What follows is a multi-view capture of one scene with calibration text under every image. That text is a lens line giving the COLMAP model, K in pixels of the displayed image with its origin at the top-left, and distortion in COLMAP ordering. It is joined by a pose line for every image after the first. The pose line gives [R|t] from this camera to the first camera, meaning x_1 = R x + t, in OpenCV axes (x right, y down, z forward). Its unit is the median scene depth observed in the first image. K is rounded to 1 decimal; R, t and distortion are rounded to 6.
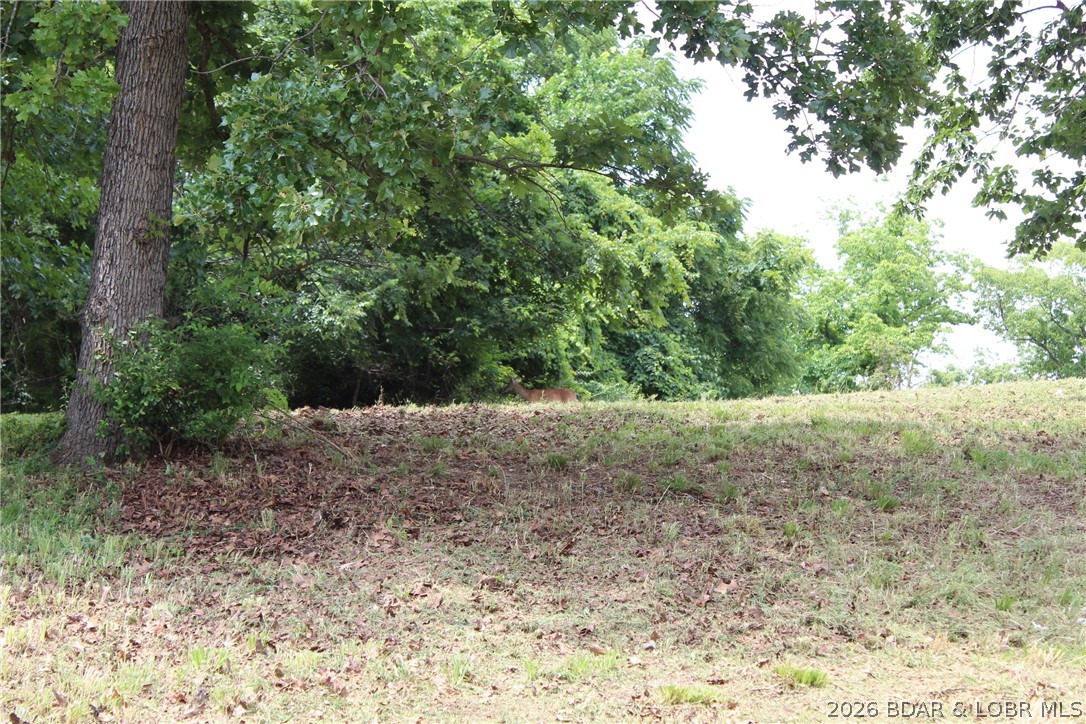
lens RADIAL K [[2598.3, 0, 544.2], [0, 2598.3, 330.1], [0, 0, 1]] dist [0.068831, 0.331143]
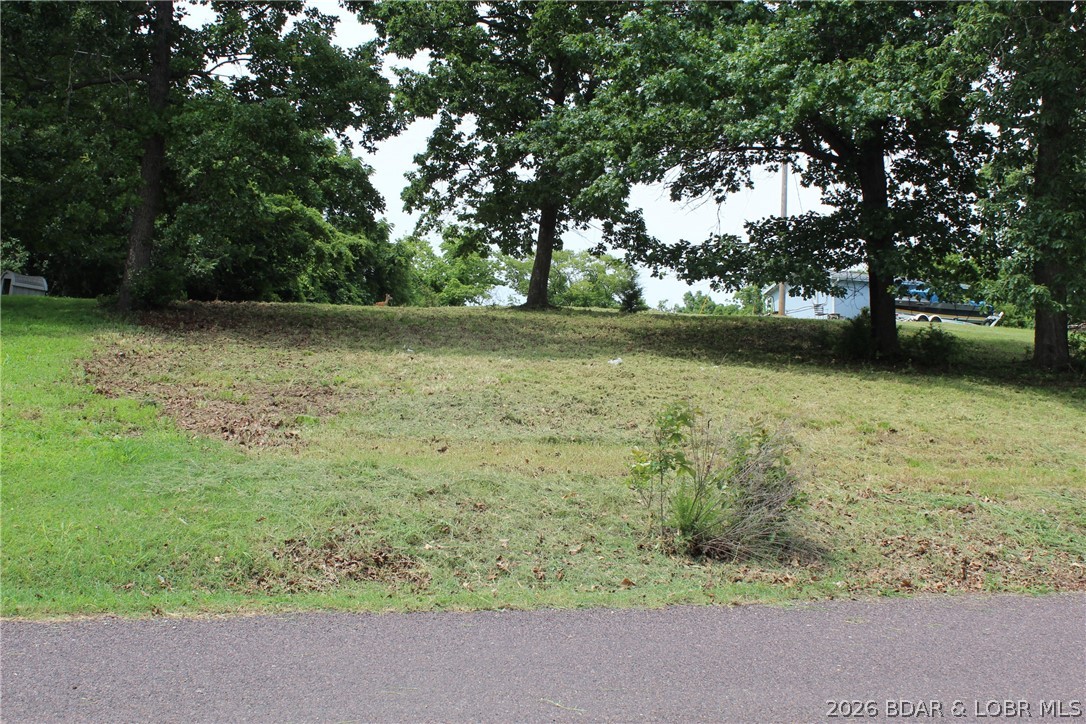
lens RADIAL K [[1369.1, 0, 543.0], [0, 1369.1, 362.0], [0, 0, 1]] dist [-0.106721, 0.265260]
pose [[0.985081, 0.035068, 0.168481, 0.032514], [-0.044408, 0.997660, 0.051992, 0.001887], [-0.166263, -0.058698, 0.984333, -0.436069]]
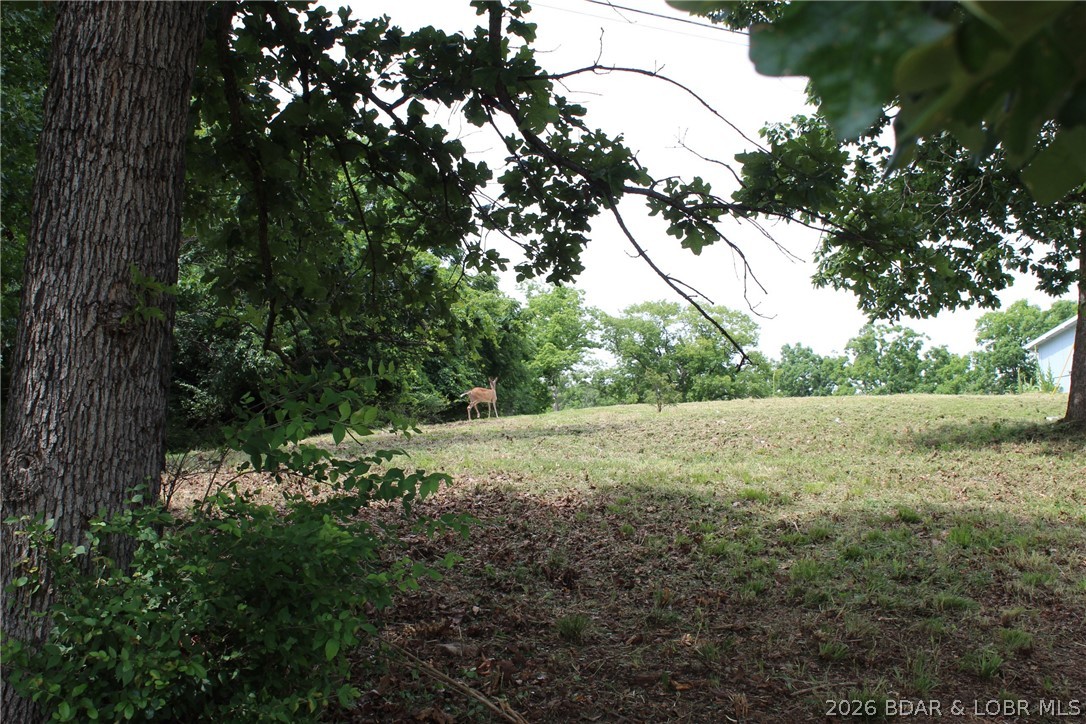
lens RADIAL K [[1311.4, 0, 543.0], [0, 1311.4, 362.0], [0, 0, 1]] dist [-0.102545, 0.163435]
pose [[0.987517, -0.004042, 0.157462, -0.064145], [0.002006, 0.999912, 0.013091, -0.017335], [-0.157501, -0.012611, 0.987438, 0.420476]]
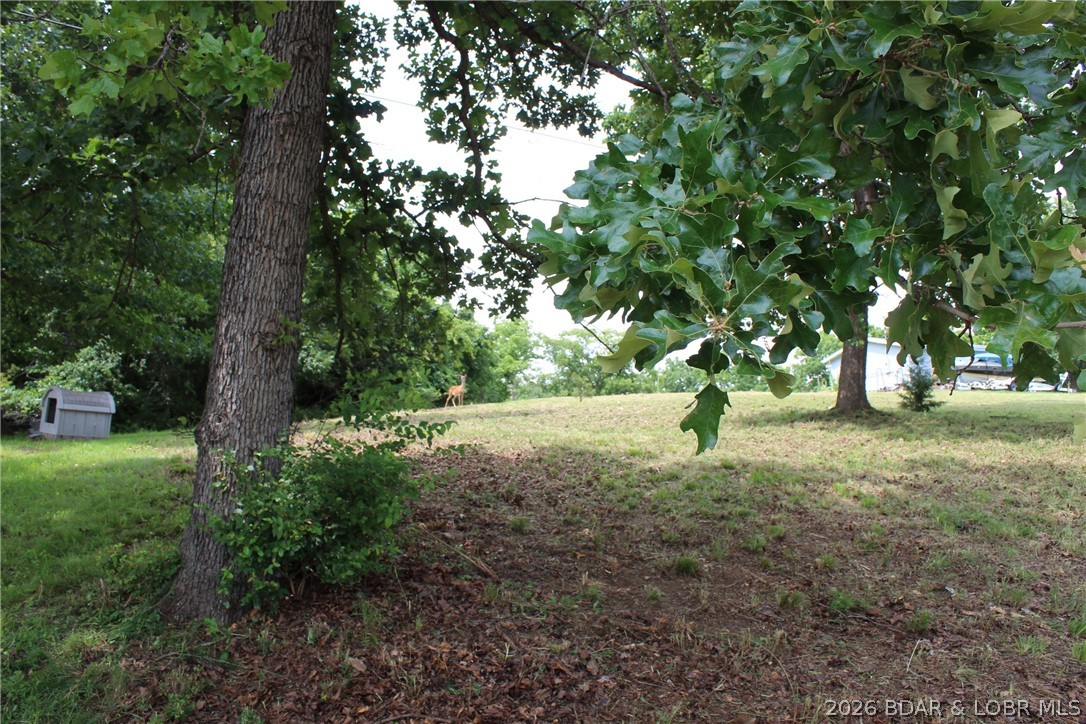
lens RADIAL K [[897.6, 0, 543.0], [0, 897.6, 362.0], [0, 0, 1]] dist [-0.157384, 0.119430]
pose [[0.979748, 0.007929, 0.200077, -0.069219], [-0.009337, 0.999938, 0.006097, -0.017769], [-0.200017, -0.007842, 0.979761, 0.387330]]
